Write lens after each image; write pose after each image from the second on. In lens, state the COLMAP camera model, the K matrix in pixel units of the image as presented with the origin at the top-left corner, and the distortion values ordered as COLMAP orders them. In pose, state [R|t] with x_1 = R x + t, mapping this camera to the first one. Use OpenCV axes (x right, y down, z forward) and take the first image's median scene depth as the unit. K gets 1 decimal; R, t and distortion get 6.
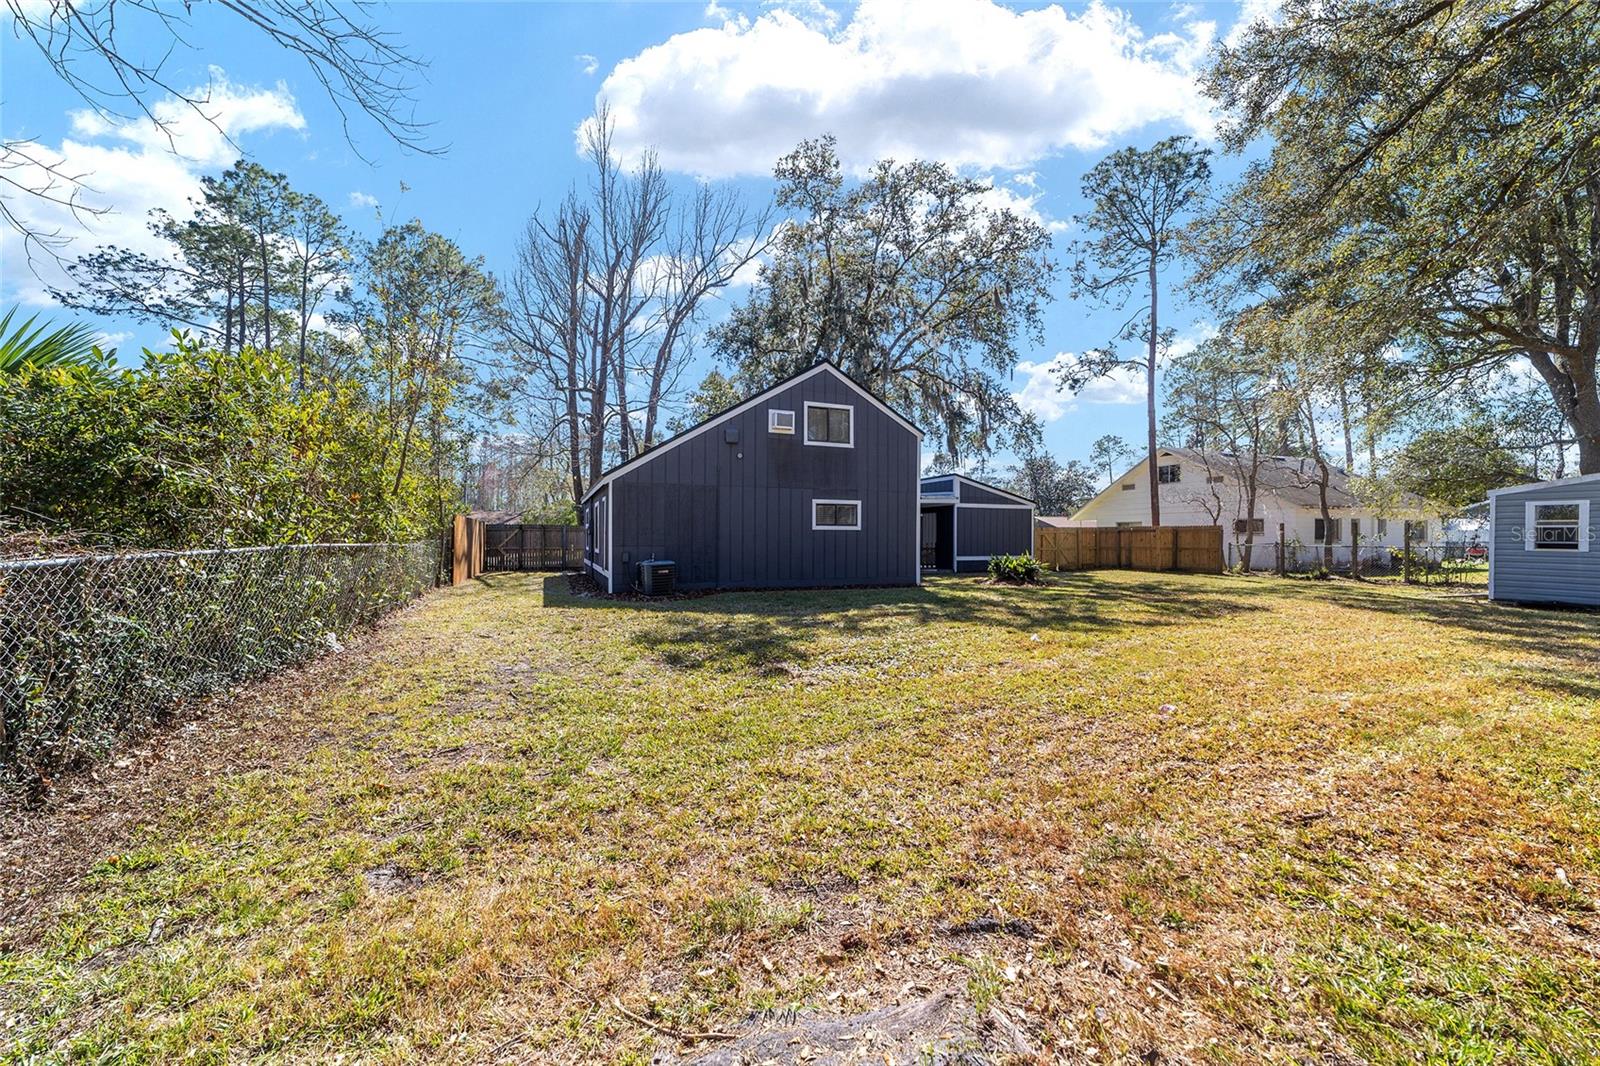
lens RADIAL K [[615.3, 0, 794.8], [0, 615.3, 531.6], [0, 0, 1]] dist [-0.006683, 0.003702]
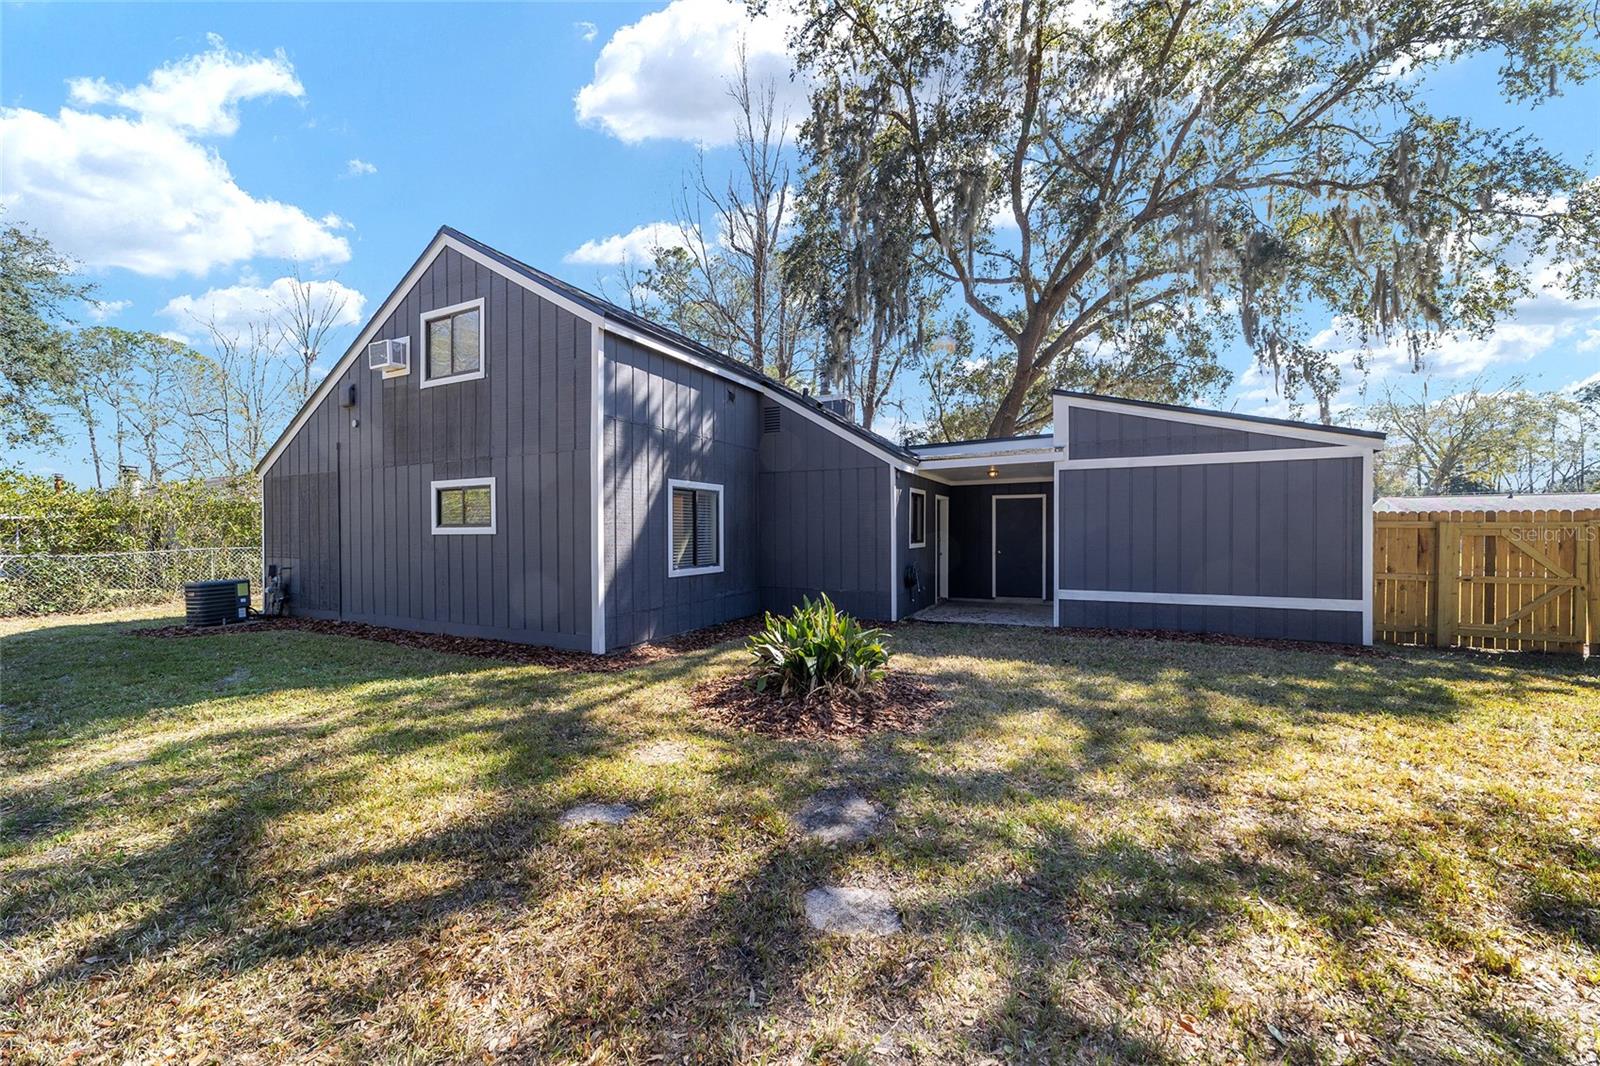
lens RADIAL K [[615.3, 0, 795.7], [0, 615.3, 539.5], [0, 0, 1]] dist [-0.006683, 0.003702]
pose [[0.651354, -0.004877, -0.758758, 0.482648], [0.014164, 0.999883, 0.005732, 0.002104], [0.758642, -0.014481, 0.651347, 0.625318]]
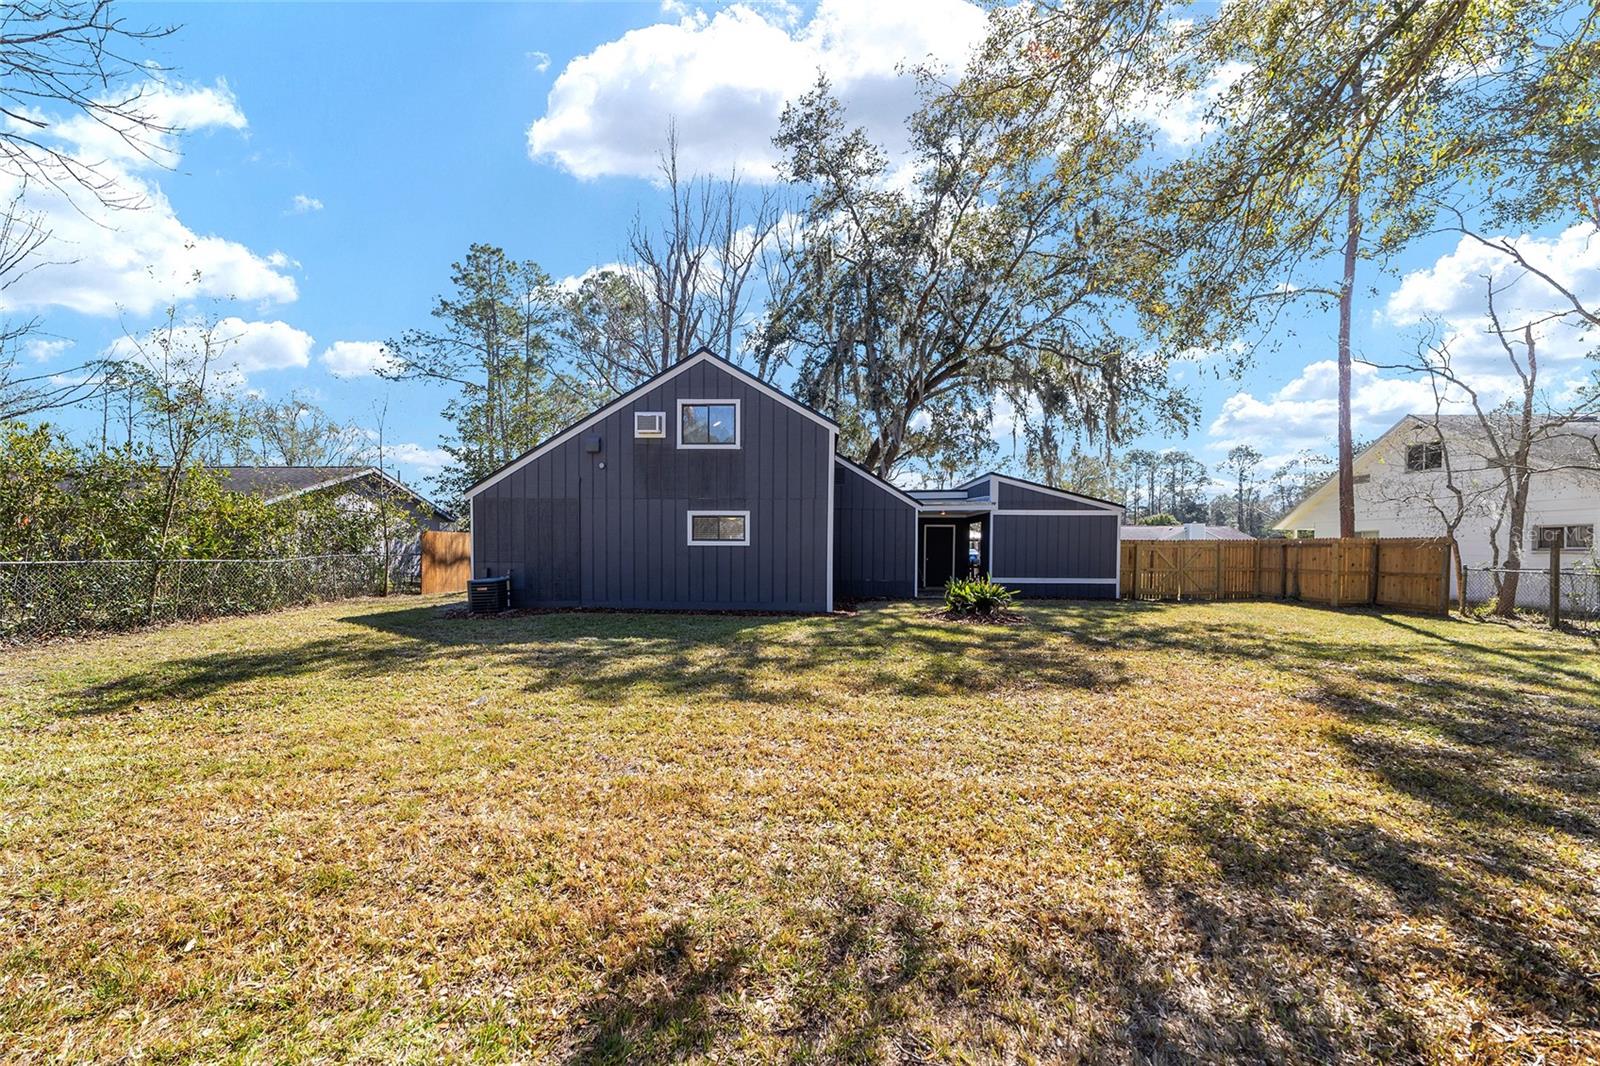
lens RADIAL K [[615.3, 0, 804.4], [0, 615.3, 570.9], [0, 0, 1]] dist [-0.006683, 0.003702]
pose [[0.912427, 0.020954, -0.408703, 0.383380], [-0.000318, 0.998724, 0.050494, -0.008089], [0.409239, -0.045942, 0.911270, 0.185779]]
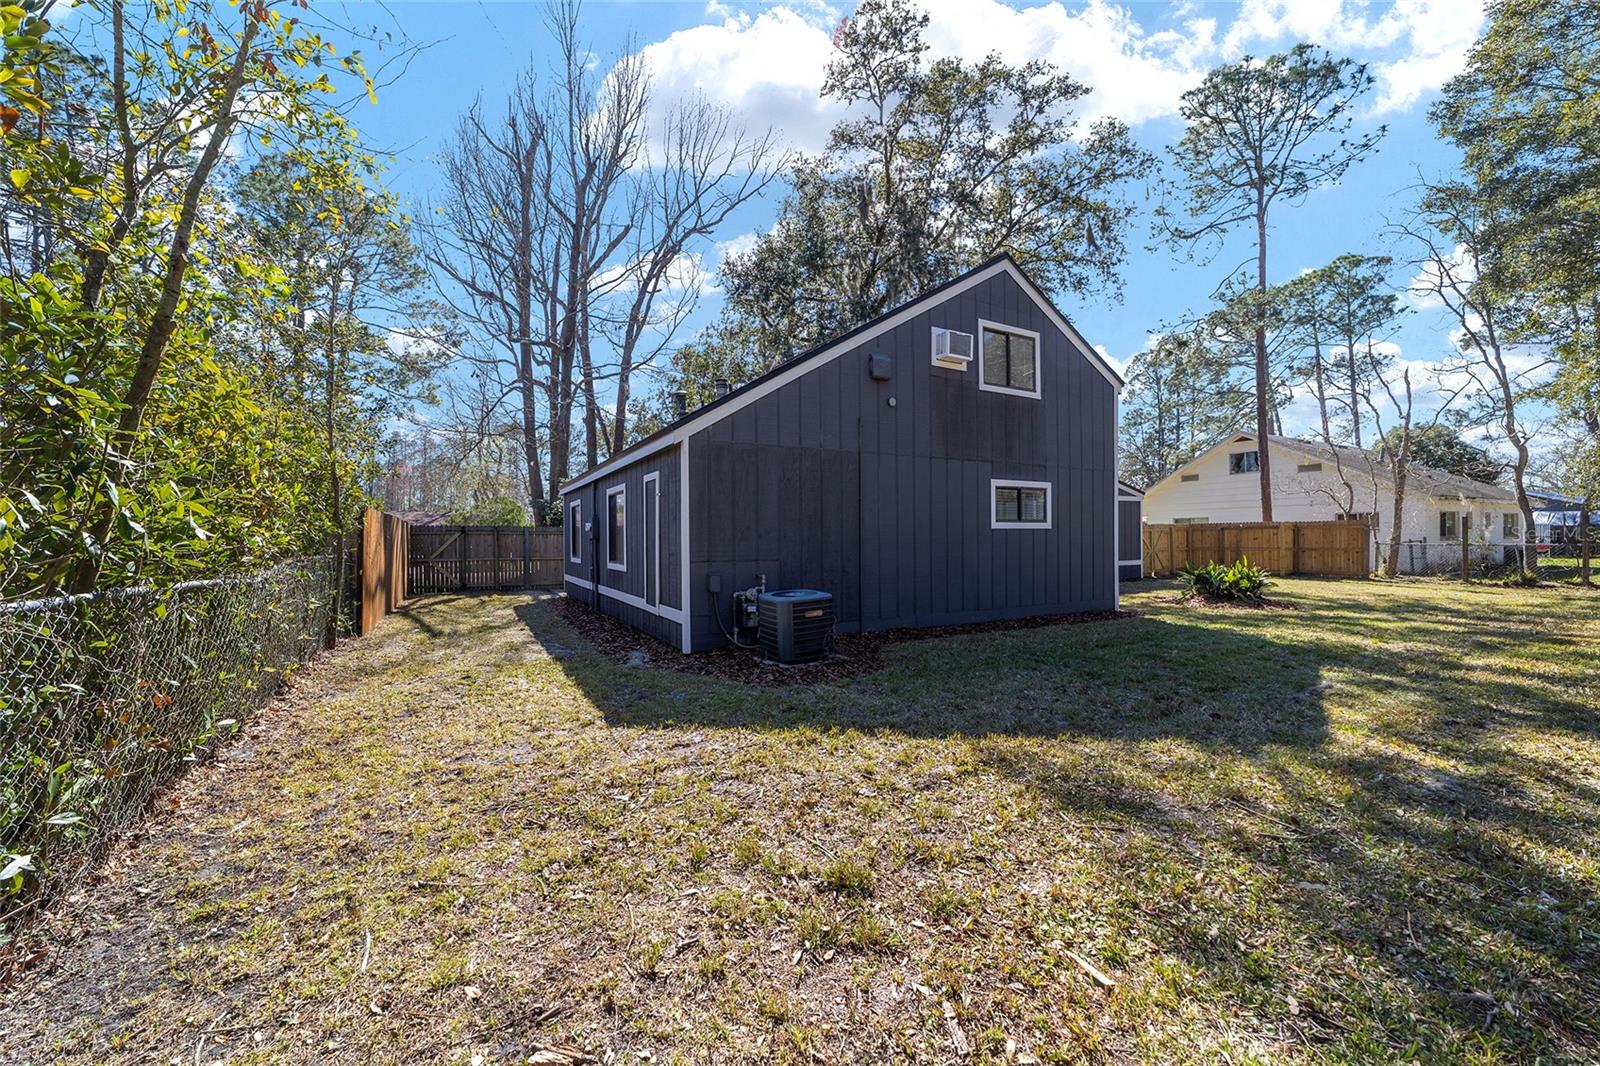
lens RADIAL K [[615.3, 0, 798.0], [0, 615.3, 534.2], [0, 0, 1]] dist [-0.006683, 0.003702]
pose [[0.993378, -0.008570, 0.114568, -0.164500], [0.008136, 0.999958, 0.004253, -0.001438], [-0.114599, -0.003293, 0.993406, 0.292203]]
